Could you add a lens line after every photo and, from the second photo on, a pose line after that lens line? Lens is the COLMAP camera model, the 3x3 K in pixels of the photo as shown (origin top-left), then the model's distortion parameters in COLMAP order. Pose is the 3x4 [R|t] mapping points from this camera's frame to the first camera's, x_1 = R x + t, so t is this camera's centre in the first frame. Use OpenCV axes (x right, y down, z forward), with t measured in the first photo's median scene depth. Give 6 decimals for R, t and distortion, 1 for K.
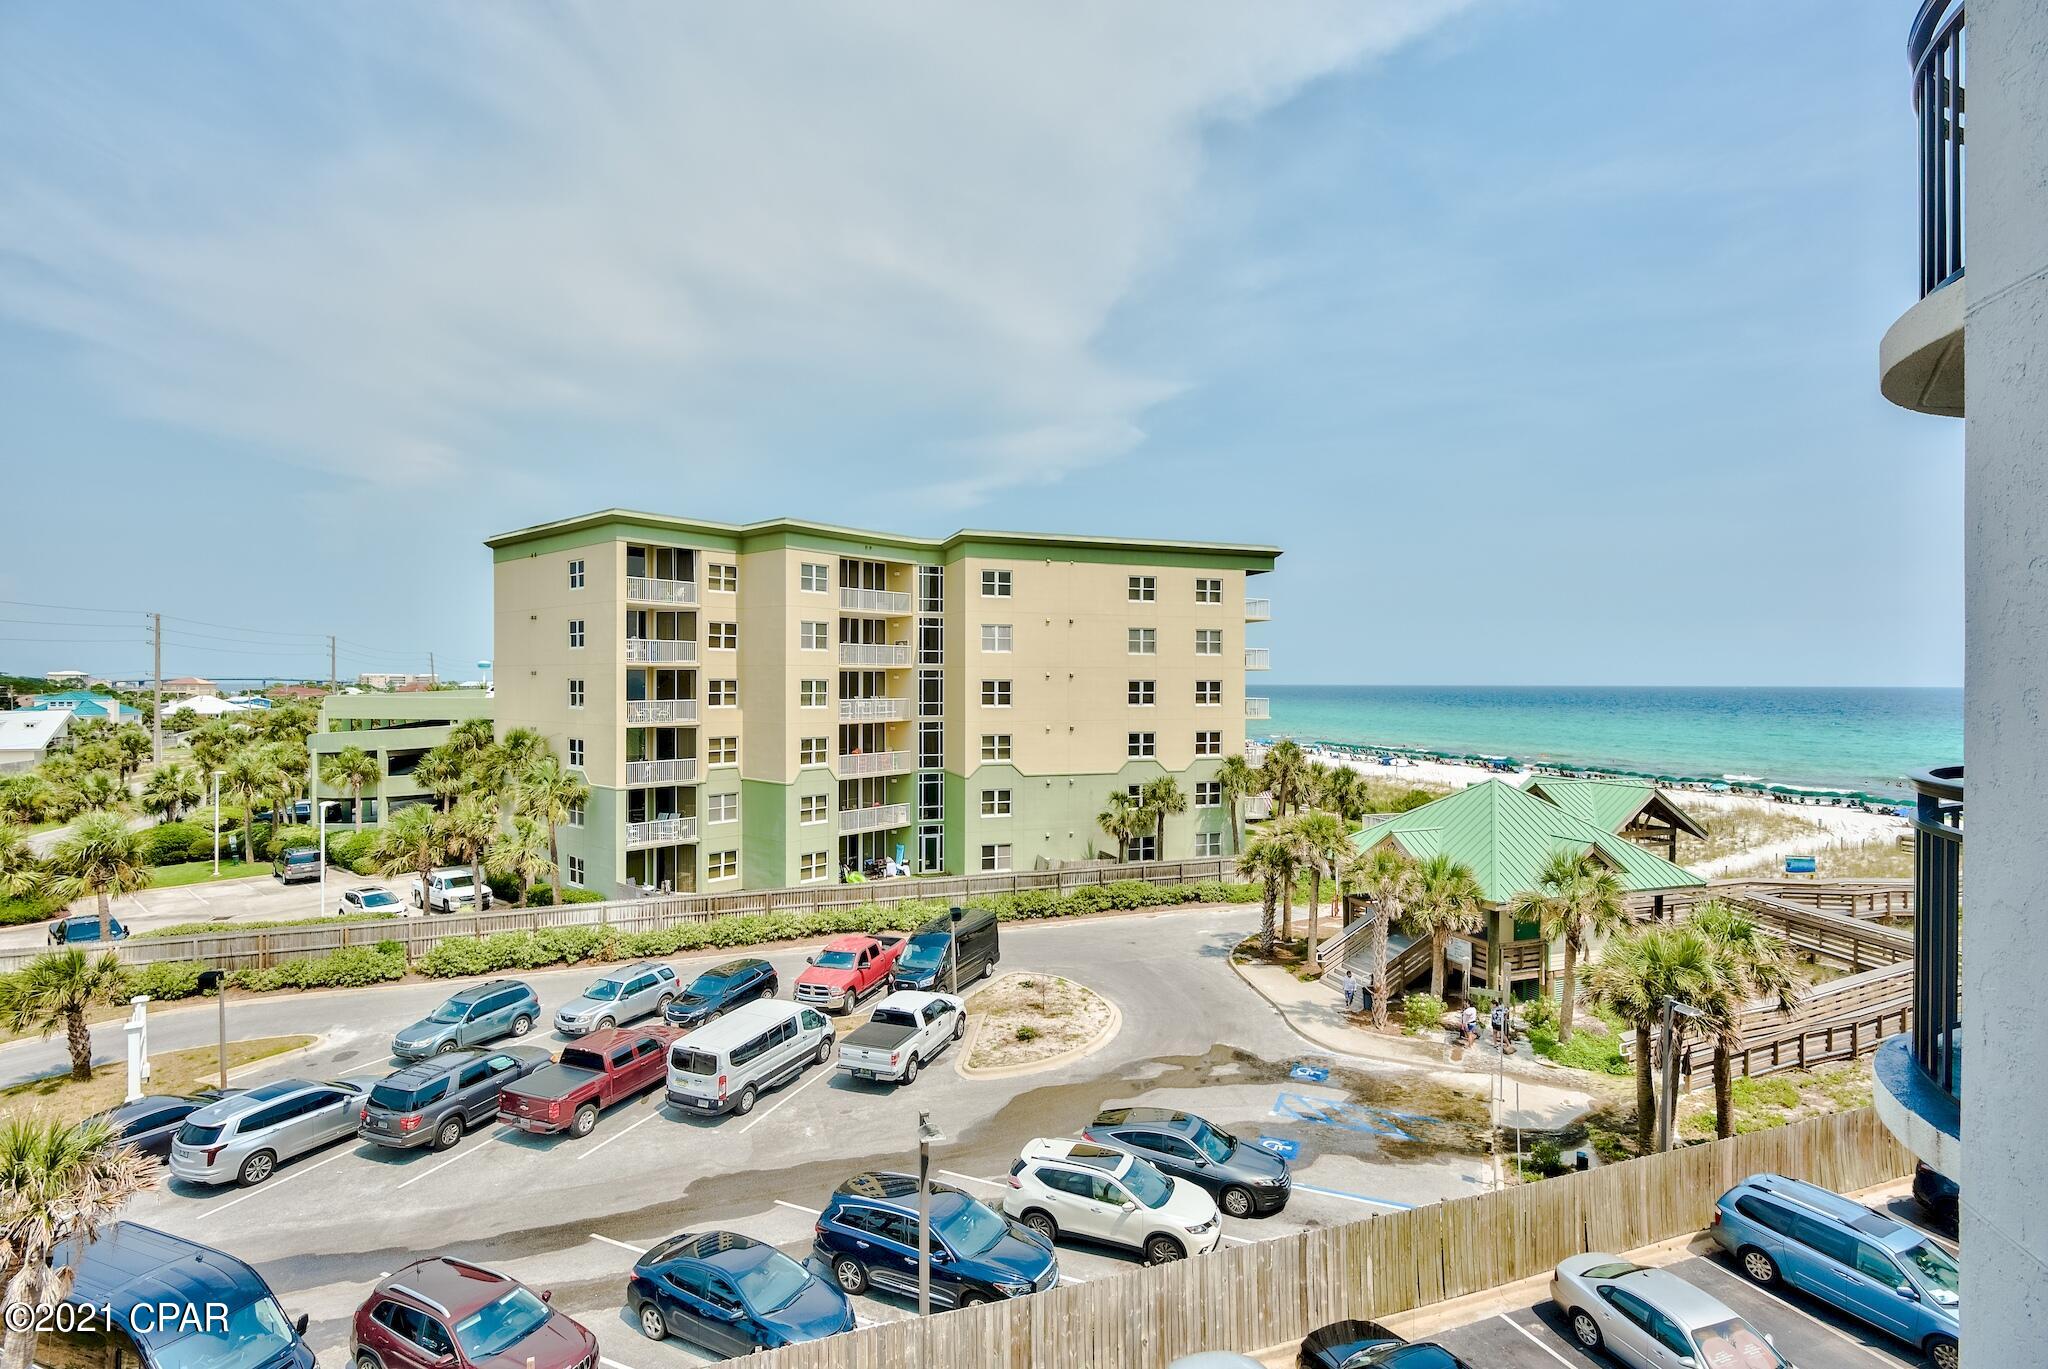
lens RADIAL K [[997.5, 0, 1027.7], [0, 997.5, 681.3], [0, 0, 1]] dist [-0.002381, -0.000683]
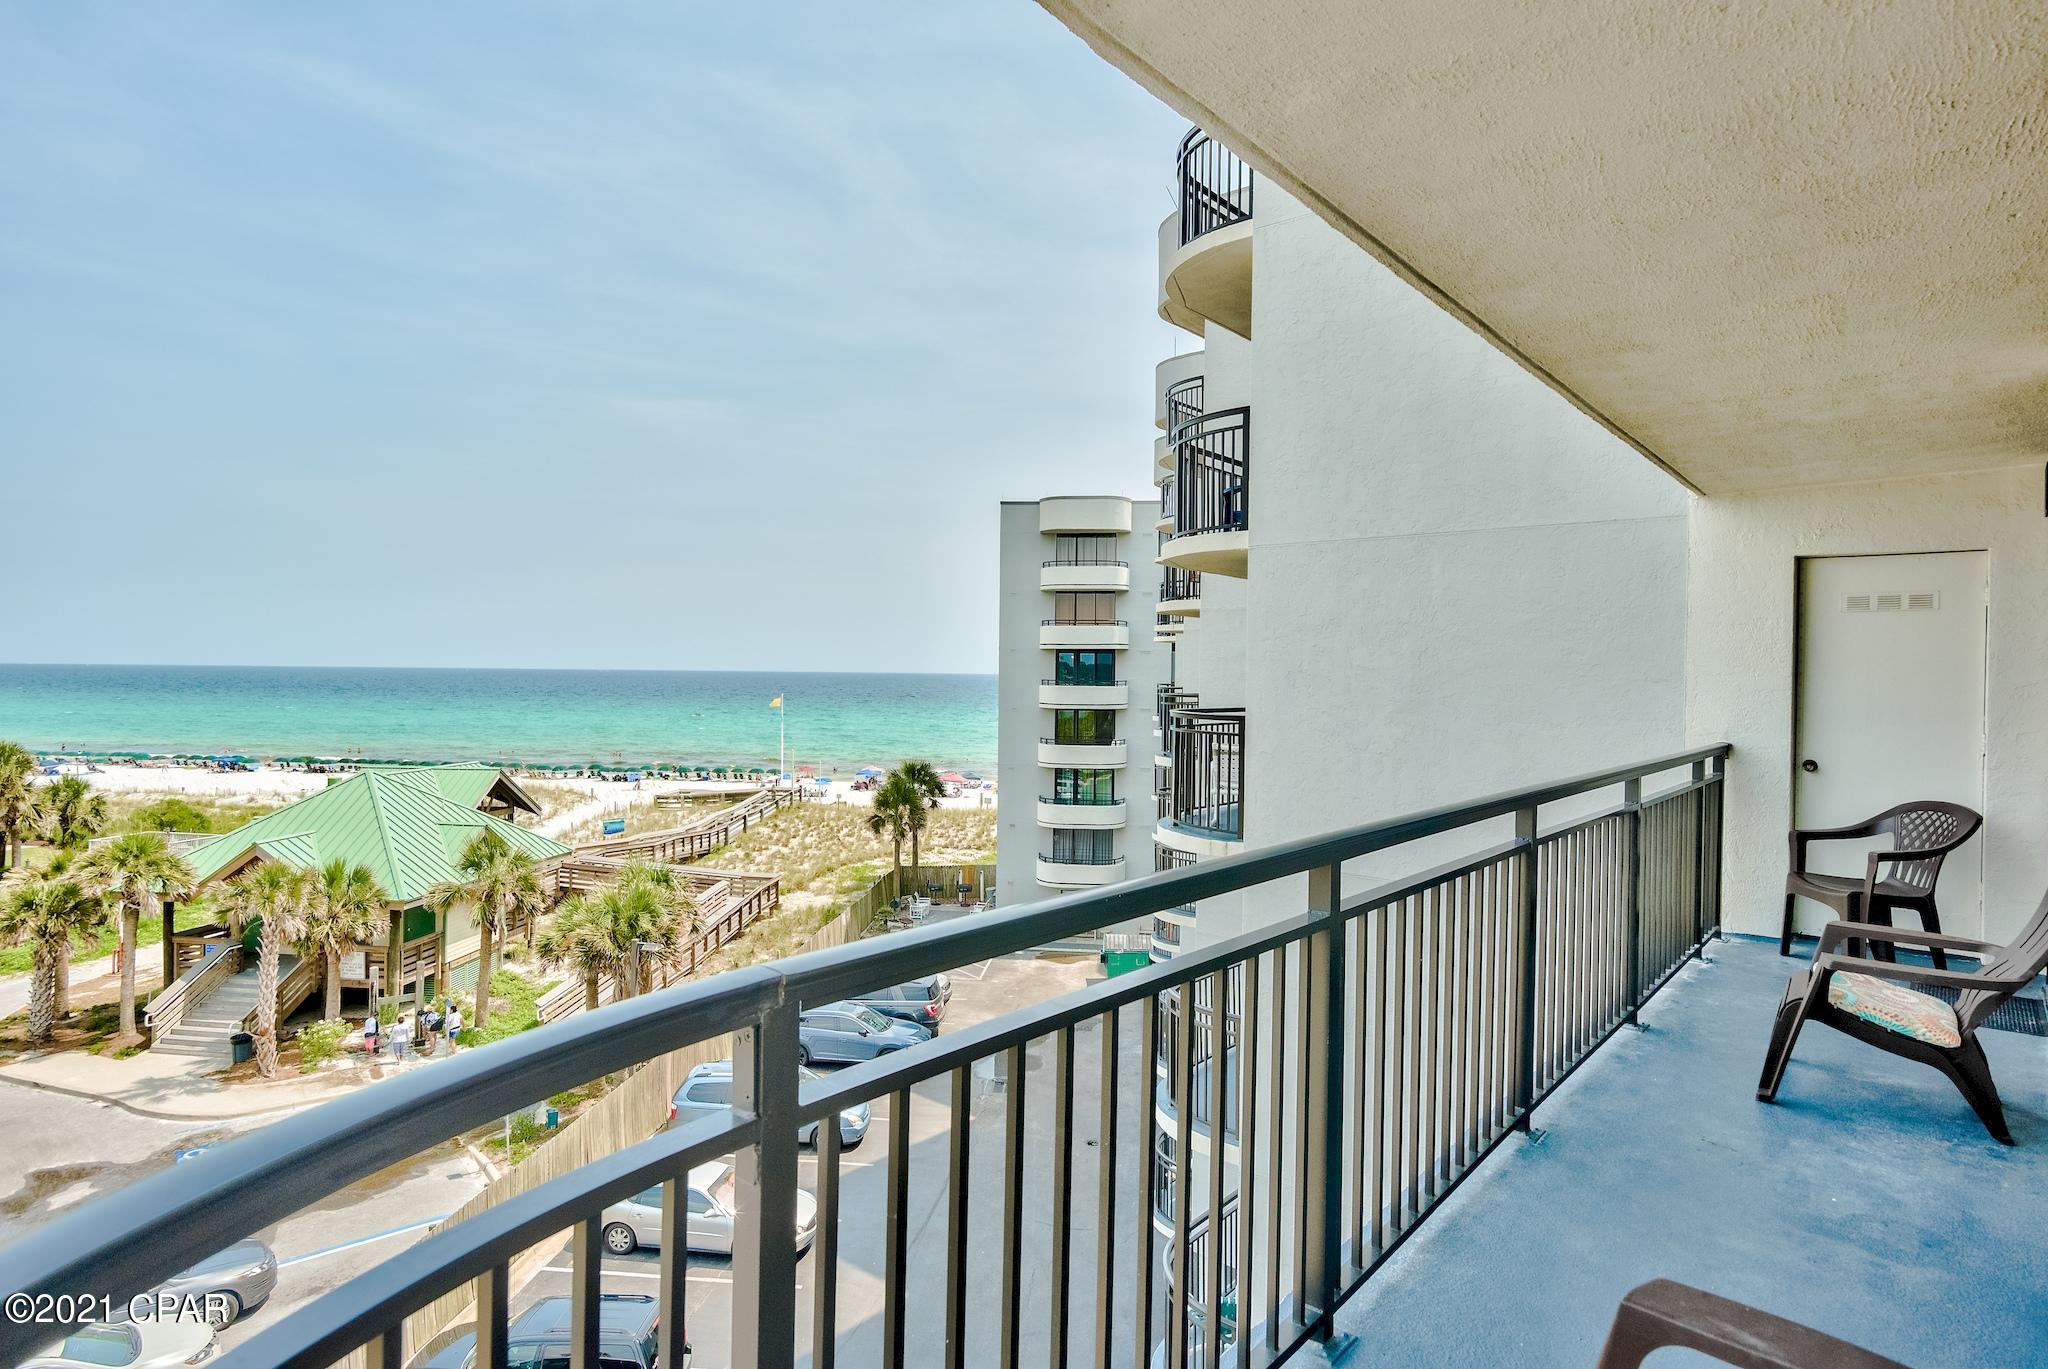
lens RADIAL K [[1116.4, 0, 1031.7], [0, 1116.4, 687.6], [0, 0, 1]] dist [0.004919, 0.003525]
pose [[0.443308, -0.009787, 0.896316, -0.196058], [-0.011408, 0.999798, 0.016559, -0.001418], [-0.896297, -0.017566, 0.443107, 0.013103]]
